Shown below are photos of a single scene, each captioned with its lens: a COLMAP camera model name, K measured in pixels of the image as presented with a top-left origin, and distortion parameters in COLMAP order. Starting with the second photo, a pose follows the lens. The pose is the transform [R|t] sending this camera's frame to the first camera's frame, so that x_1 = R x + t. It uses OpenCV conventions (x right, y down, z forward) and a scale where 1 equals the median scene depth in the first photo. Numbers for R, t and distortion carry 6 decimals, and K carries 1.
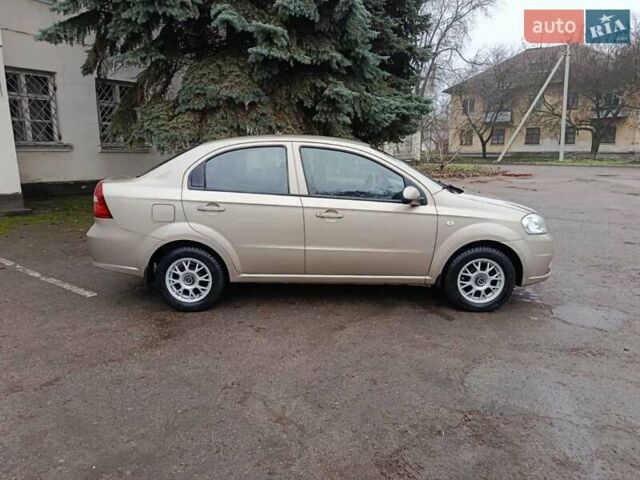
lens RADIAL K [[445.5, 0, 315.5], [0, 445.5, 239.3], [0, 0, 1]] dist [0.046956, -0.048570]
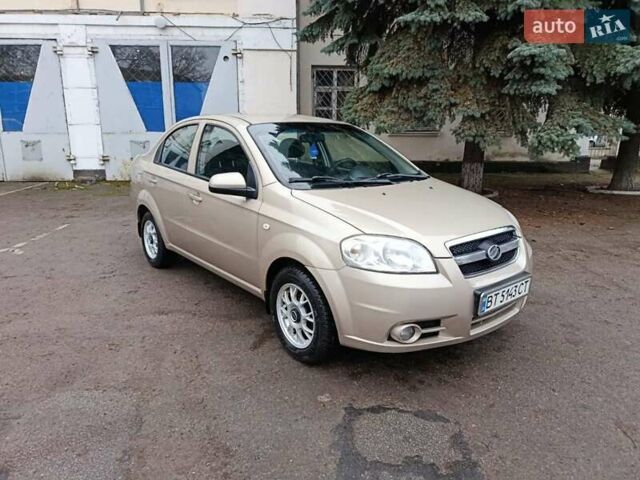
lens RADIAL K [[445.5, 0, 315.5], [0, 445.5, 239.3], [0, 0, 1]] dist [0.046956, -0.048570]
pose [[0.635097, 0.179834, -0.751206, 0.485627], [-0.156048, 0.982340, 0.103238, -0.055185], [0.756505, 0.051658, 0.651944, 0.302931]]
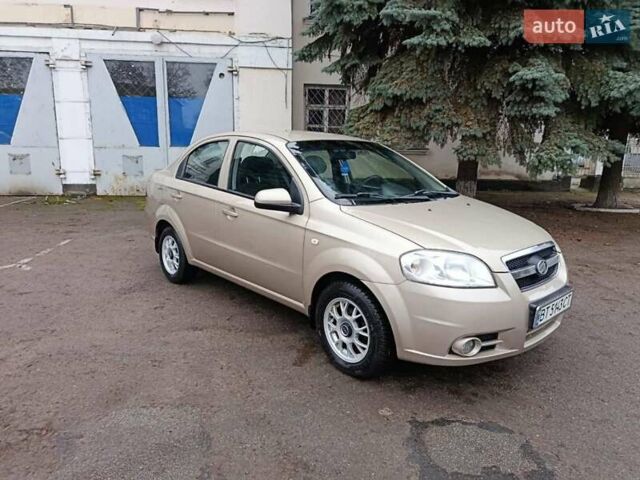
lens RADIAL K [[445.5, 0, 315.5], [0, 445.5, 239.3], [0, 0, 1]] dist [0.046956, -0.048570]
pose [[0.672703, 0.154450, -0.723613, 0.448800], [-0.161450, 0.985045, 0.060160, -0.044994], [0.722083, 0.076358, 0.687580, 0.252006]]
